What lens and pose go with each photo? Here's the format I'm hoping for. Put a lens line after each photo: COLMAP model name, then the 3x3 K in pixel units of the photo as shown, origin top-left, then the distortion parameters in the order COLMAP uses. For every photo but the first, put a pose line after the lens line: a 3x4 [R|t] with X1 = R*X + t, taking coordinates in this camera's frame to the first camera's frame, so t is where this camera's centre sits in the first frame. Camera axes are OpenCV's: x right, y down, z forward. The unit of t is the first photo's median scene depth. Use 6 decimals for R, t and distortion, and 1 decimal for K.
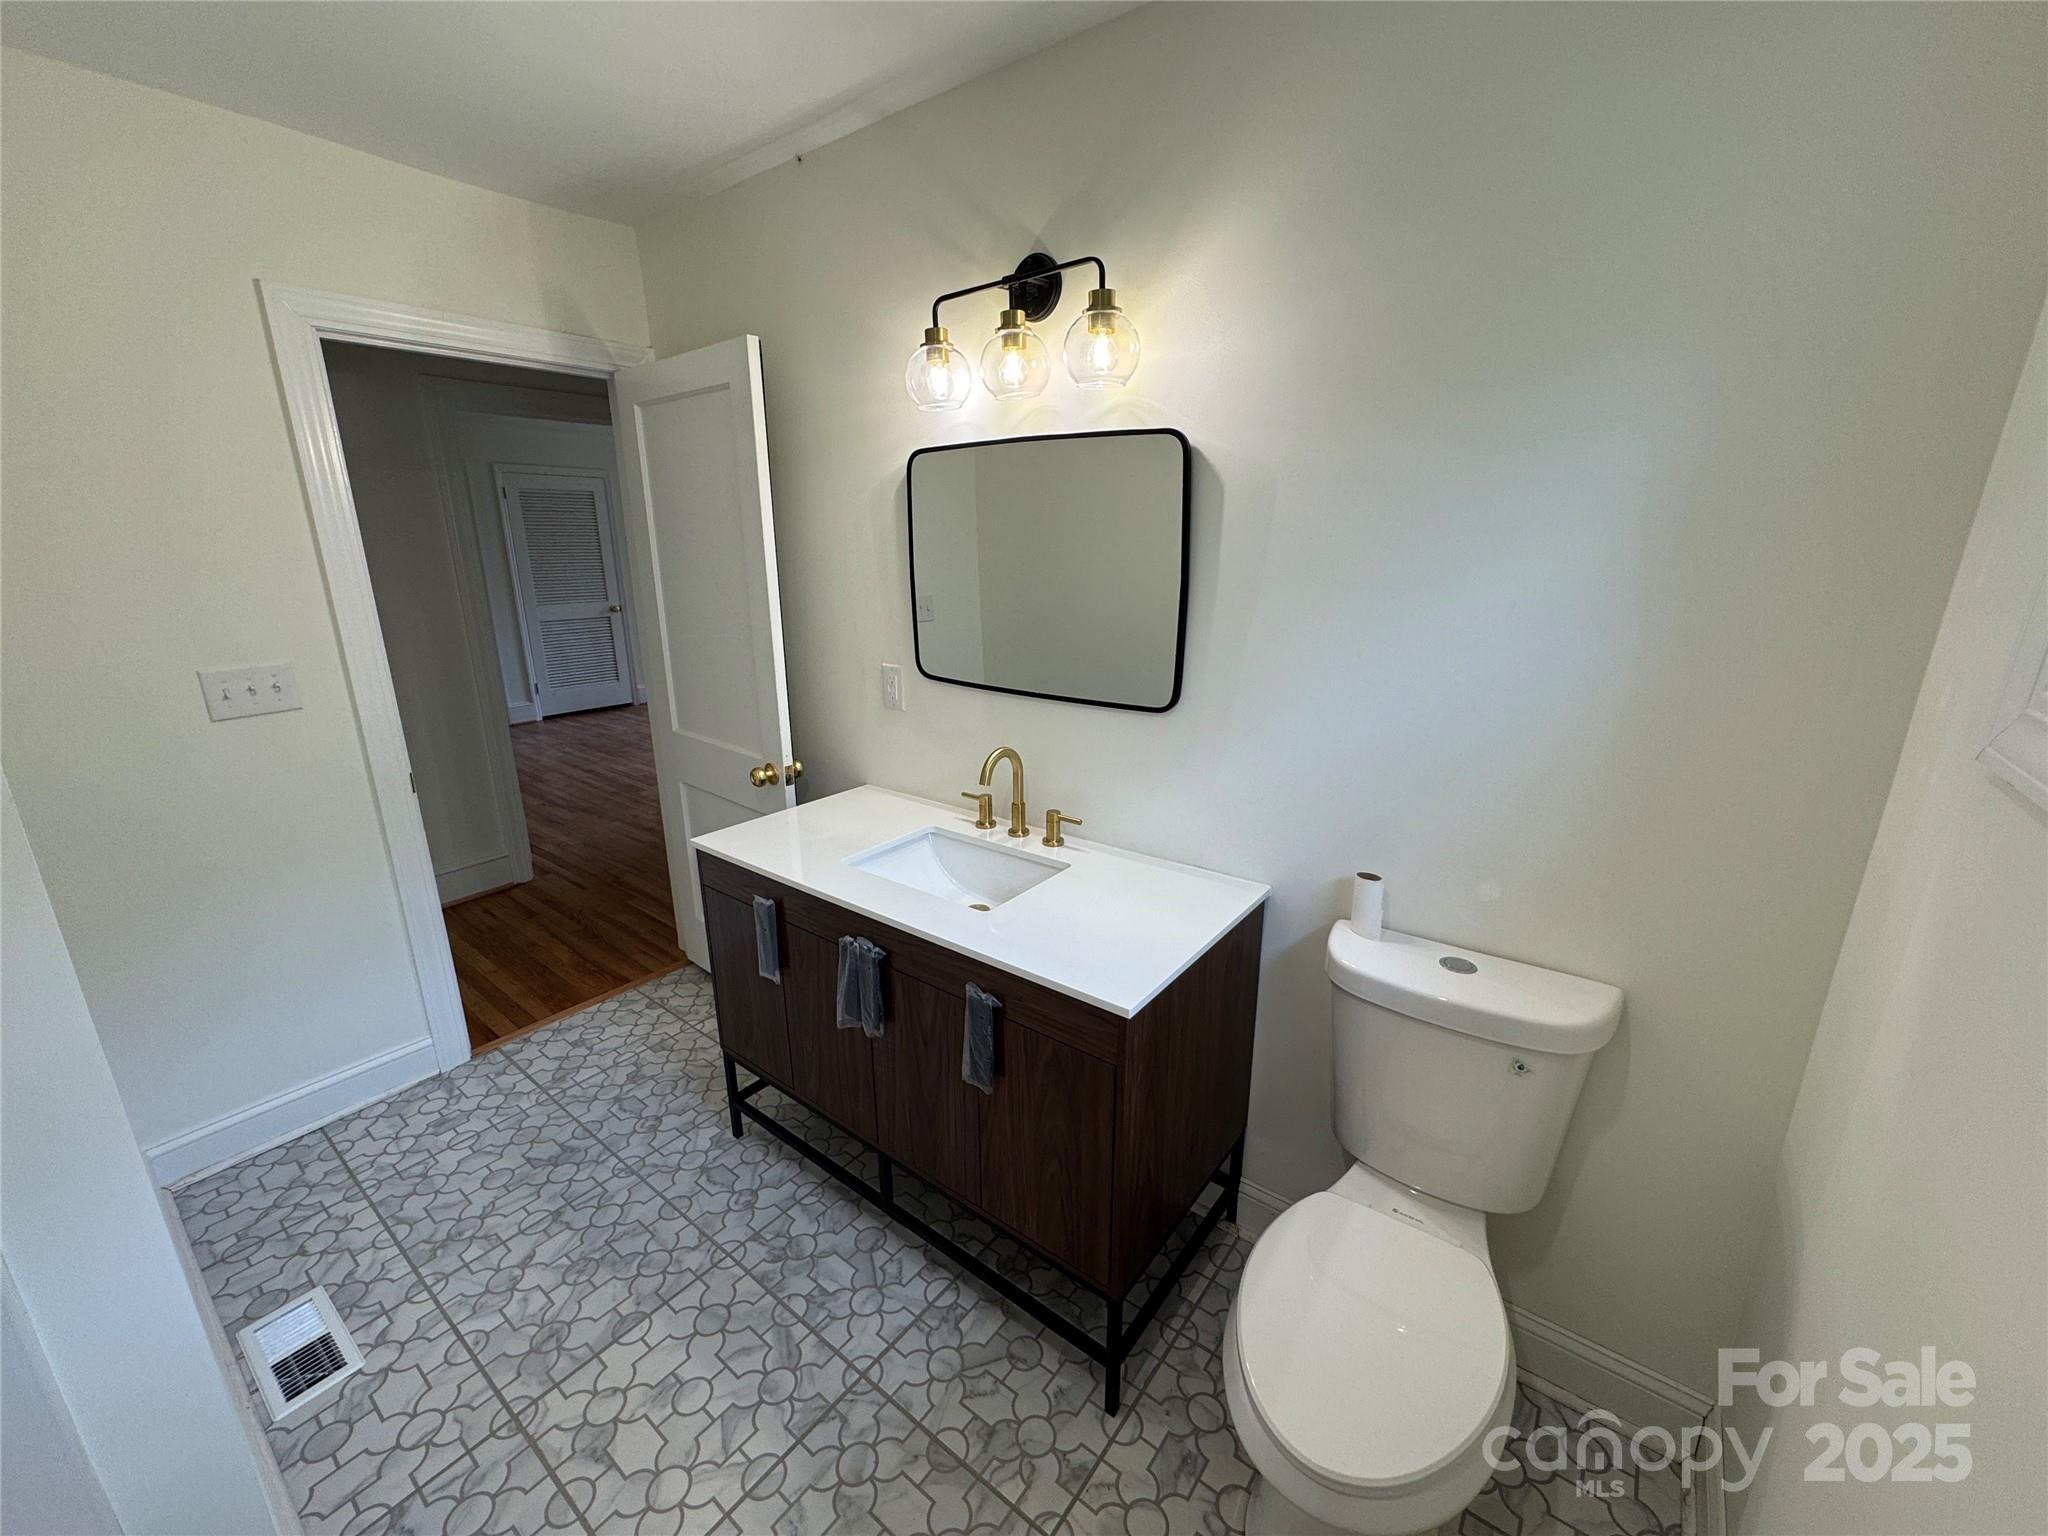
lens RADIAL K [[814.7, 0, 1021.3], [0, 814.7, 770.0], [0, 0, 1]] dist [-0.000292, -0.000006]
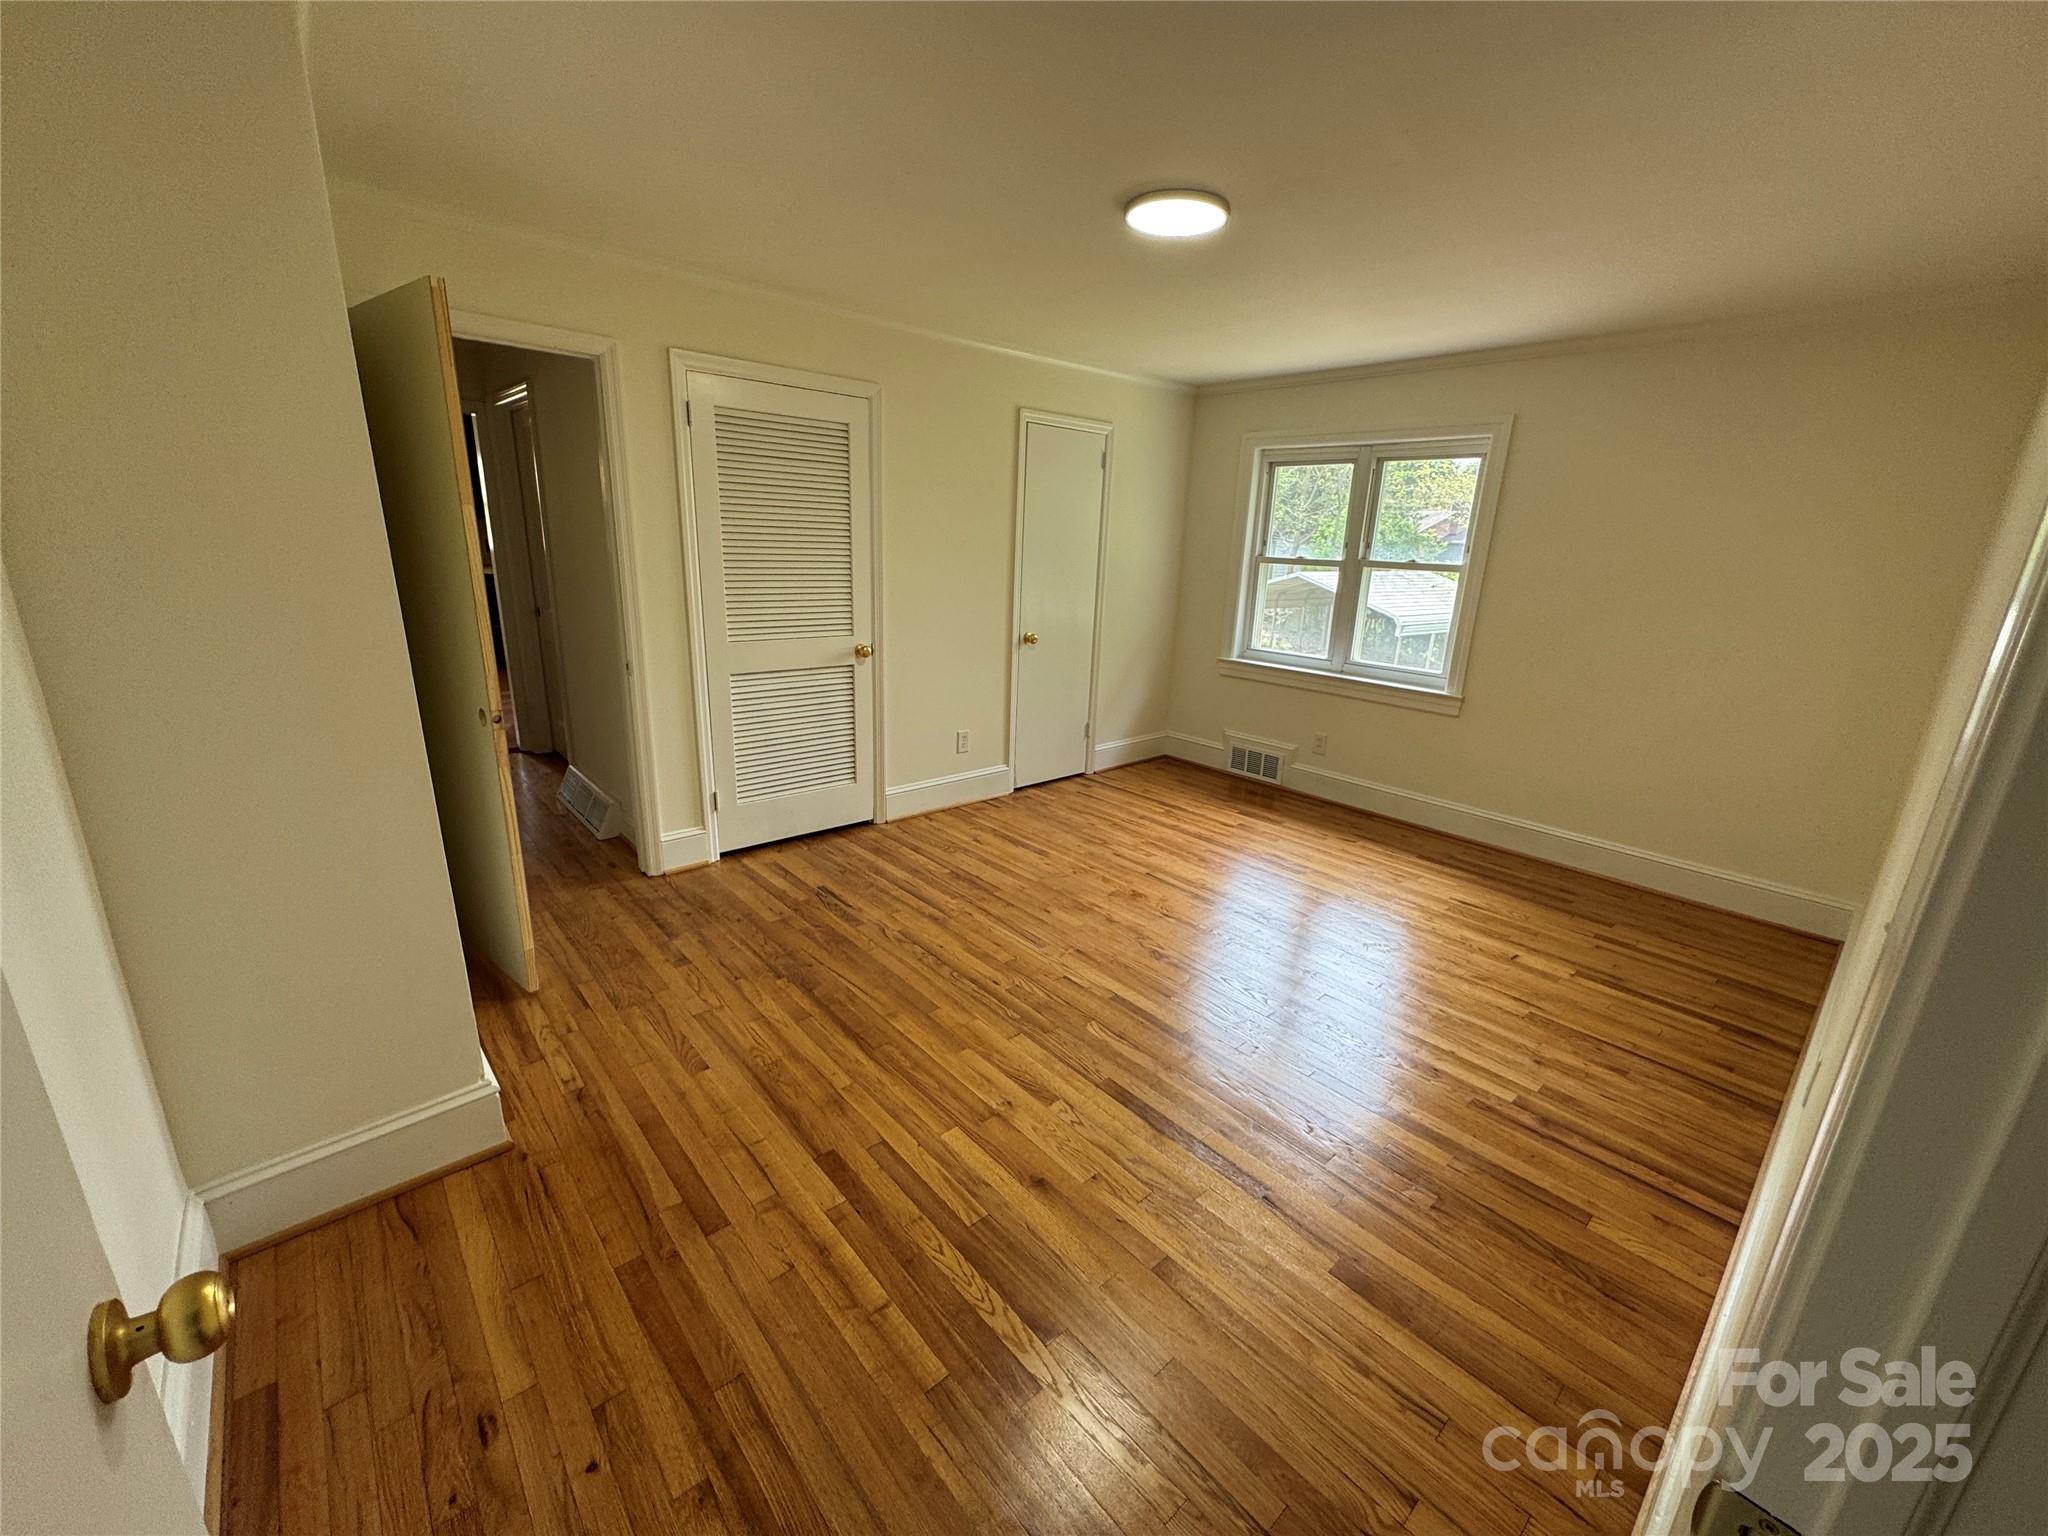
lens RADIAL K [[814.7, 0, 1022.6], [0, 814.7, 770.9], [0, 0, 1]] dist [-0.000292, -0.000006]
pose [[0.982814, 0.085065, -0.163828, -0.319590], [-0.085857, 0.996305, 0.002251, -0.136718], [0.163415, 0.011853, 0.986486, 0.522244]]
